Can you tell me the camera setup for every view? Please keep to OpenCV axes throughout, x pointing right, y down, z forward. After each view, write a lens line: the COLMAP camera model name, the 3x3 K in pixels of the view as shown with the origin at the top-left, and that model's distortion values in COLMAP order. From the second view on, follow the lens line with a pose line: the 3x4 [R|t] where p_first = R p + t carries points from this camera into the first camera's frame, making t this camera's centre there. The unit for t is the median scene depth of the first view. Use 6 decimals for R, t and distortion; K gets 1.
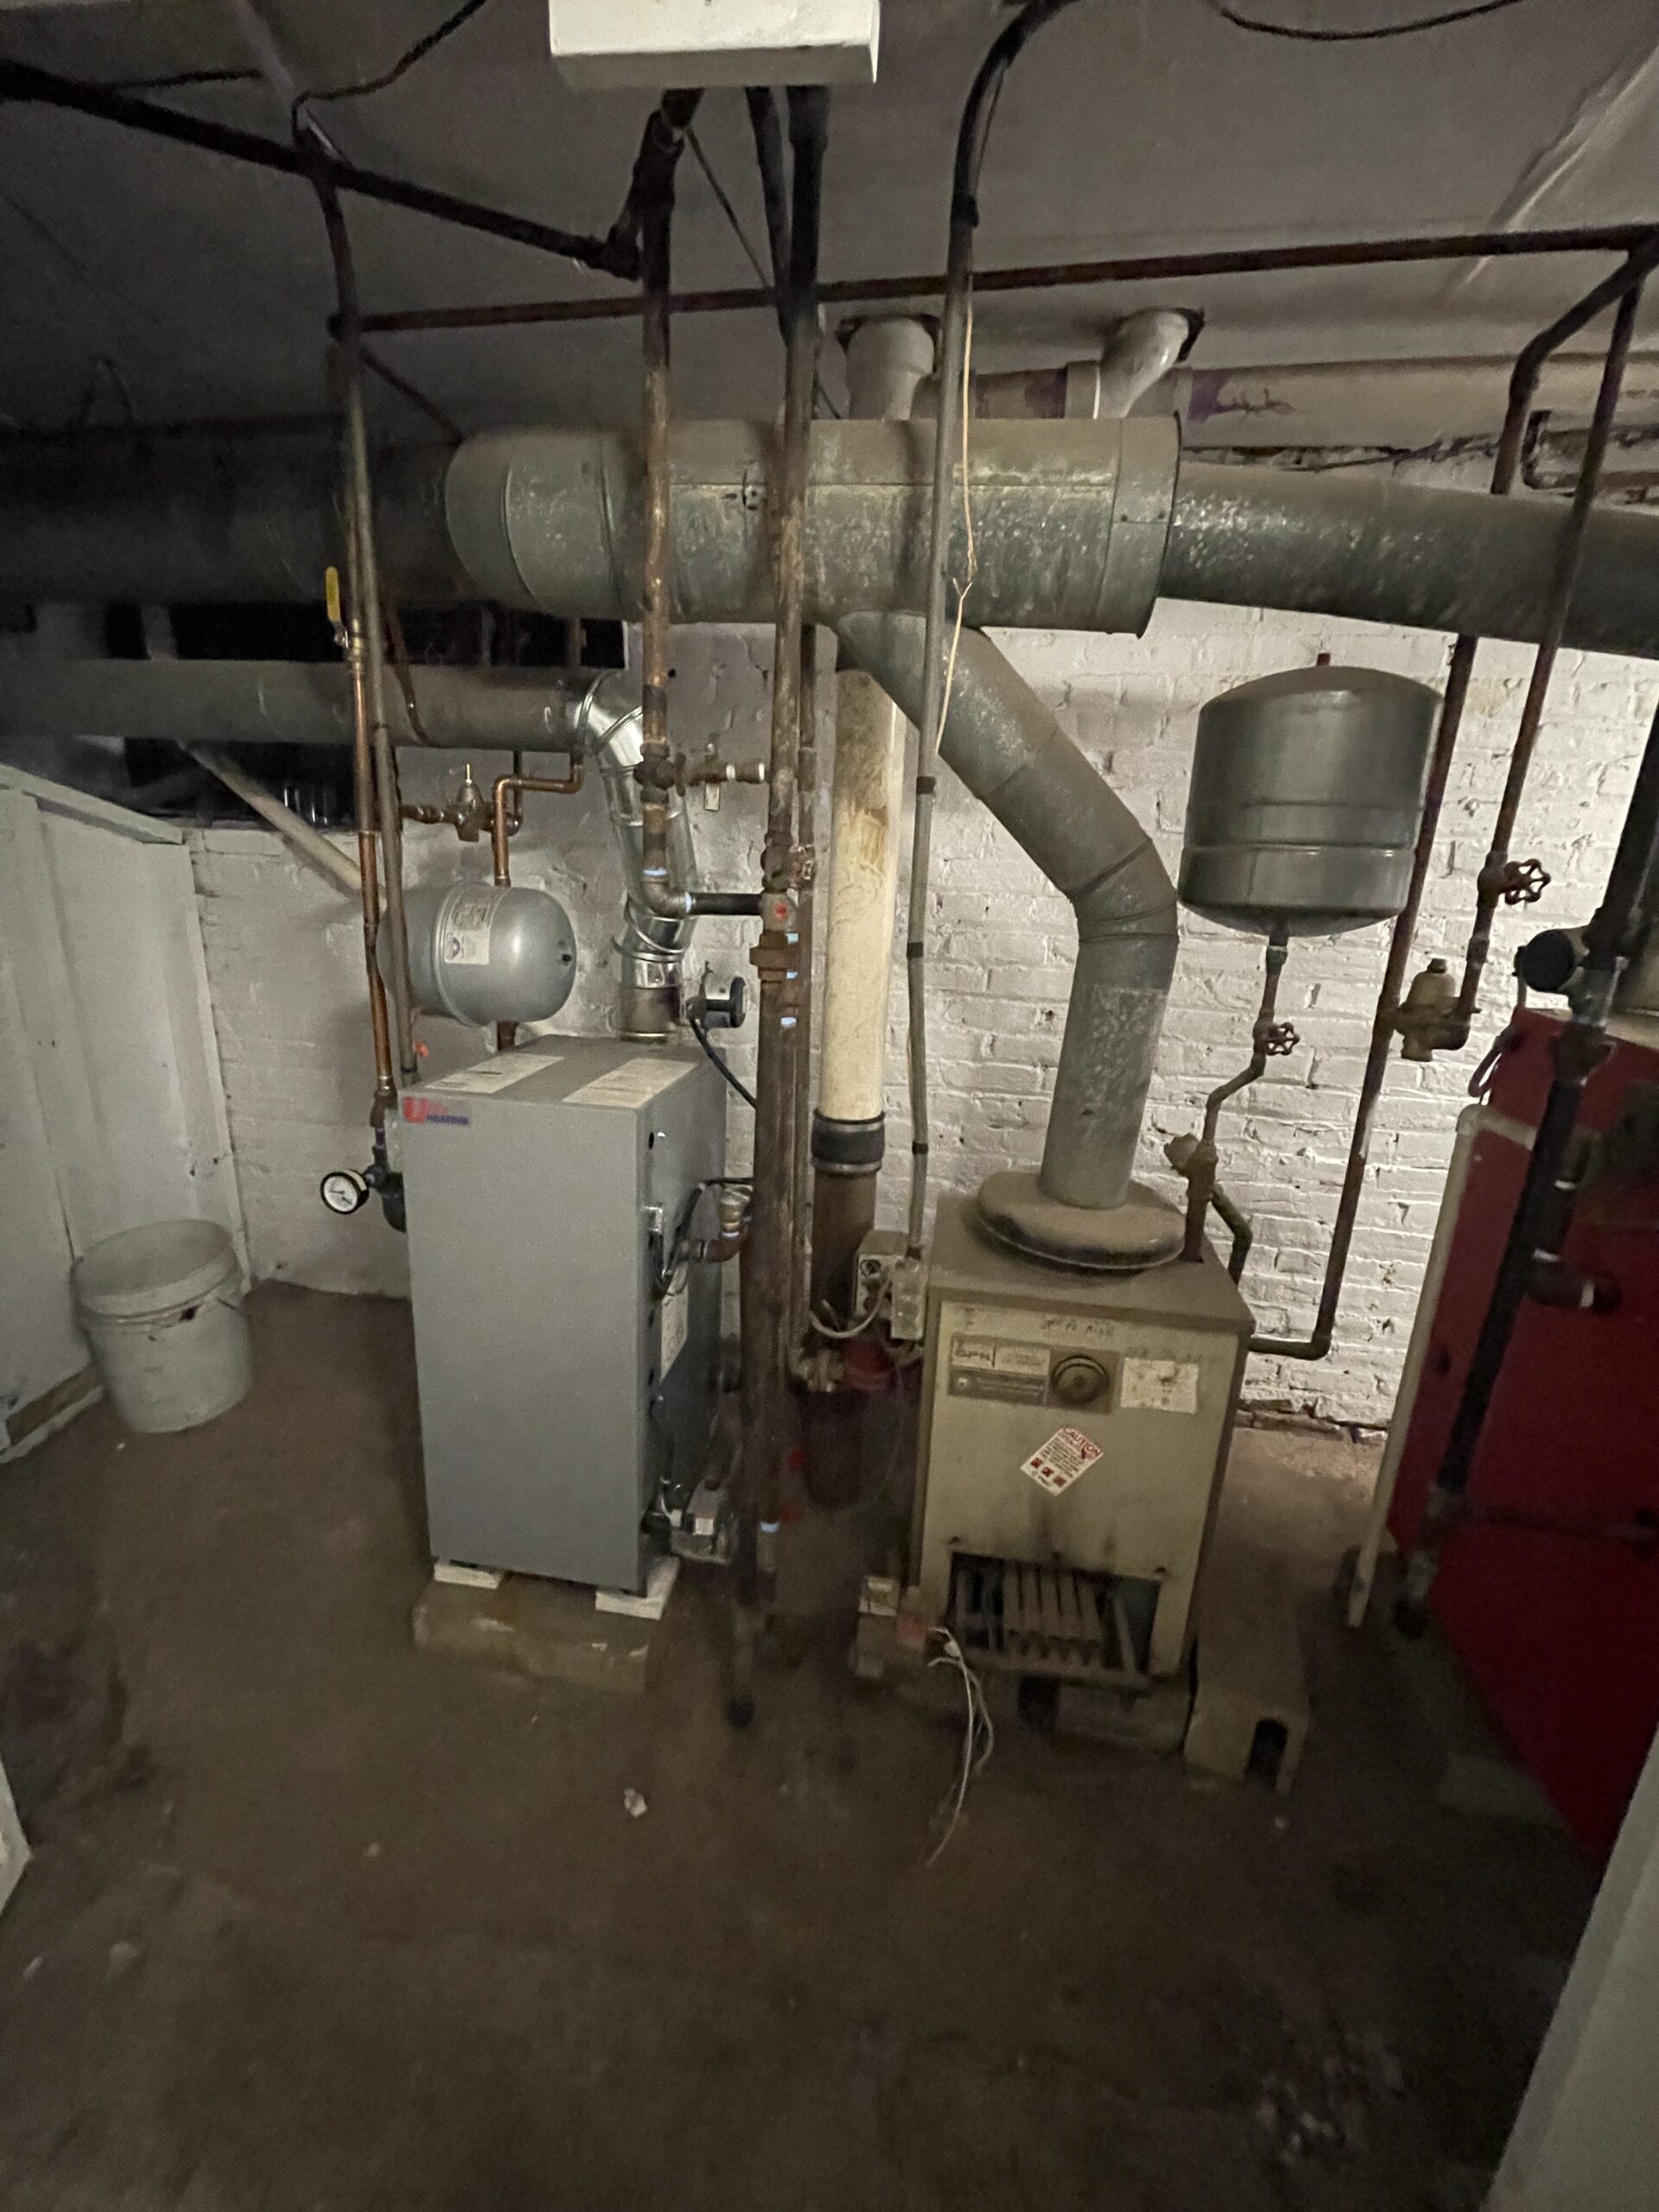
lens RADIAL K [[898.8, 0, 826.8], [0, 898.8, 1098.4], [0, 0, 1]] dist [-0.002643, -0.000652]
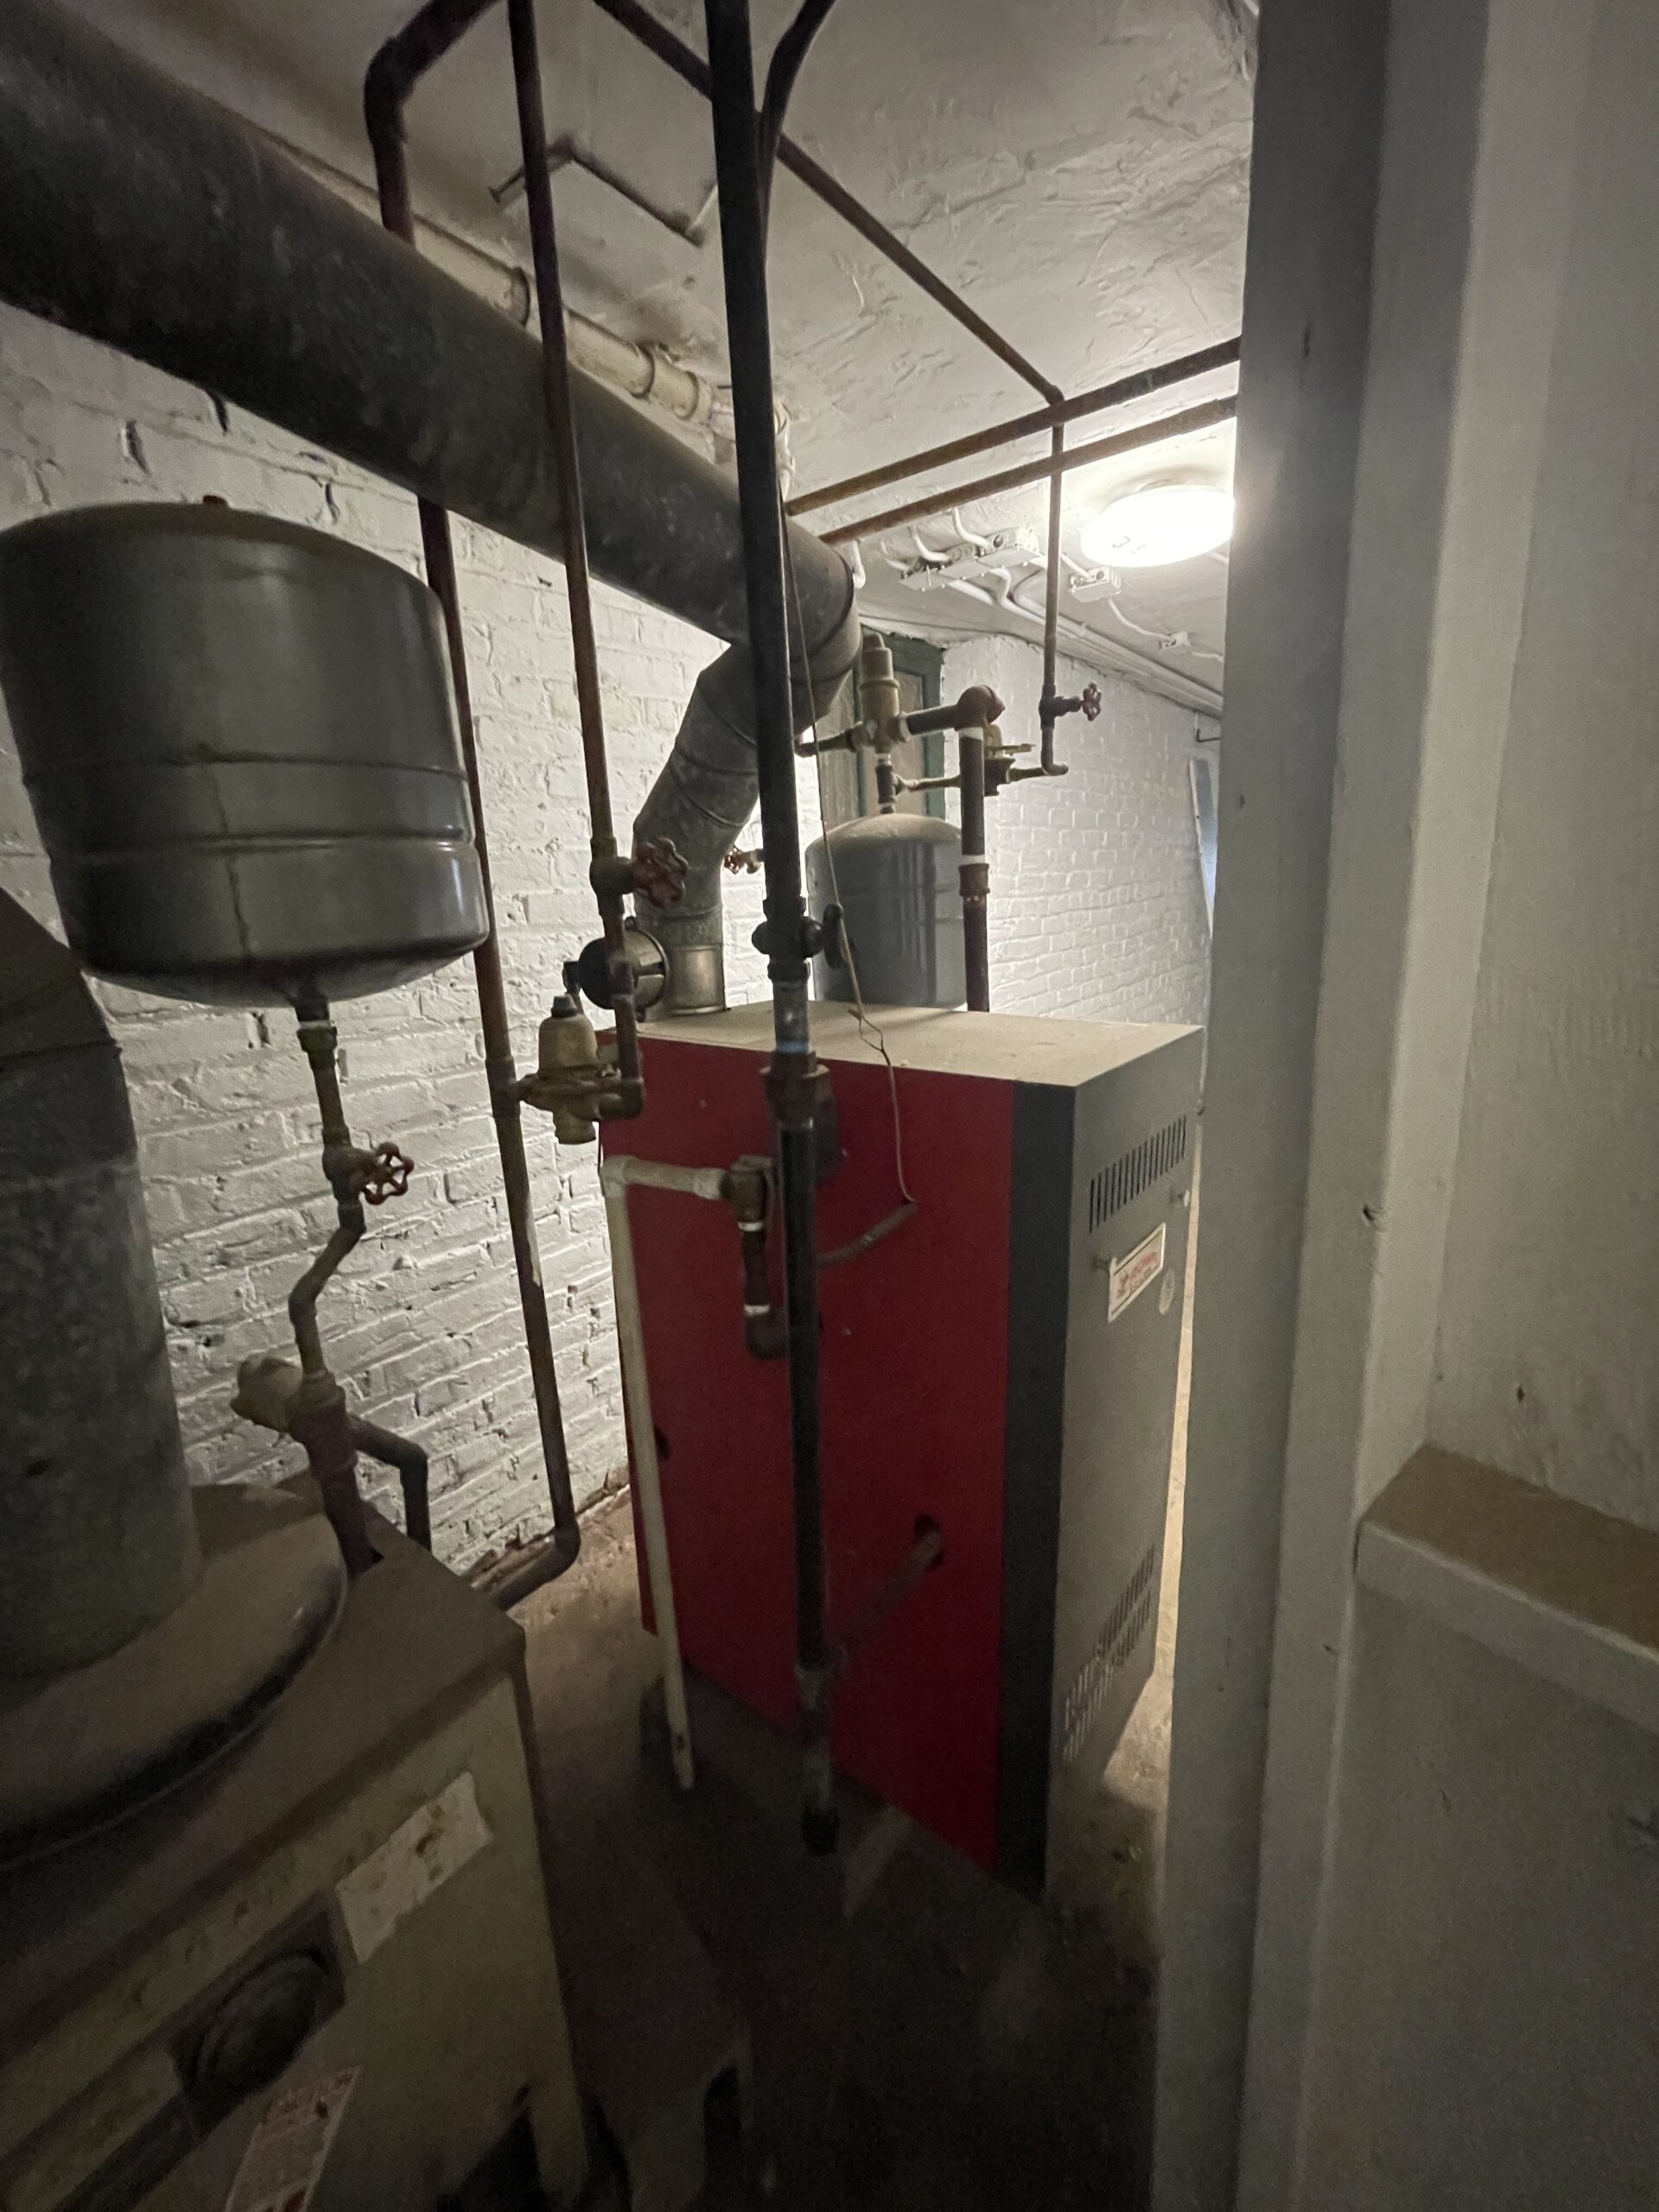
lens RADIAL K [[898.8, 0, 827.5], [0, 898.8, 1106.4], [0, 0, 1]] dist [-0.002643, -0.000652]
pose [[0.475038, -0.270510, 0.837355, 0.143586], [0.297051, 0.945016, 0.136771, -0.088451], [-0.828311, 0.183766, 0.529274, 0.387543]]
